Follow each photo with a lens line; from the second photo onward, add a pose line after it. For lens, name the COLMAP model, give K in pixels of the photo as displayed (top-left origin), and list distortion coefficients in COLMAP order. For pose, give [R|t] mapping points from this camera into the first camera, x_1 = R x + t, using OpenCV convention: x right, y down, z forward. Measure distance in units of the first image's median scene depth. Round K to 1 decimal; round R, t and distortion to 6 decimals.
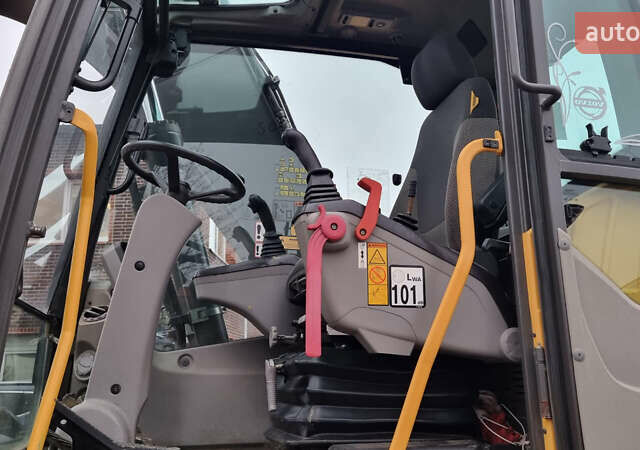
lens RADIAL K [[576.8, 0, 320.0], [0, 576.8, 225.0], [0, 0, 1]] dist [0.046734, -0.015115]
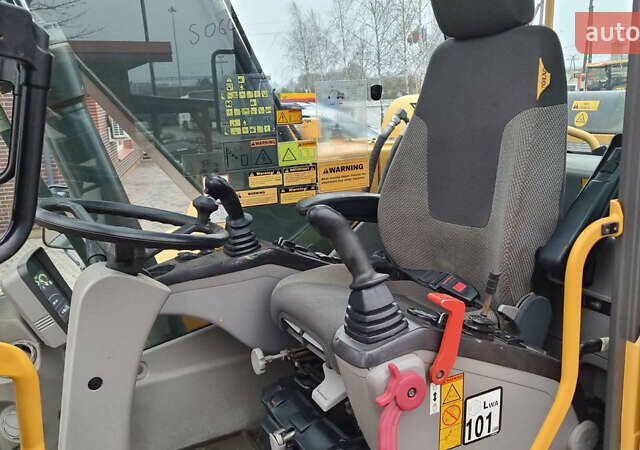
lens RADIAL K [[576.8, 0, 320.0], [0, 576.8, 225.0], [0, 0, 1]] dist [0.046734, -0.015115]
pose [[0.974230, -0.085529, 0.208710, -0.204890], [-0.016947, 0.894946, 0.445852, -0.470990], [-0.224918, -0.437900, 0.870434, 0.480404]]
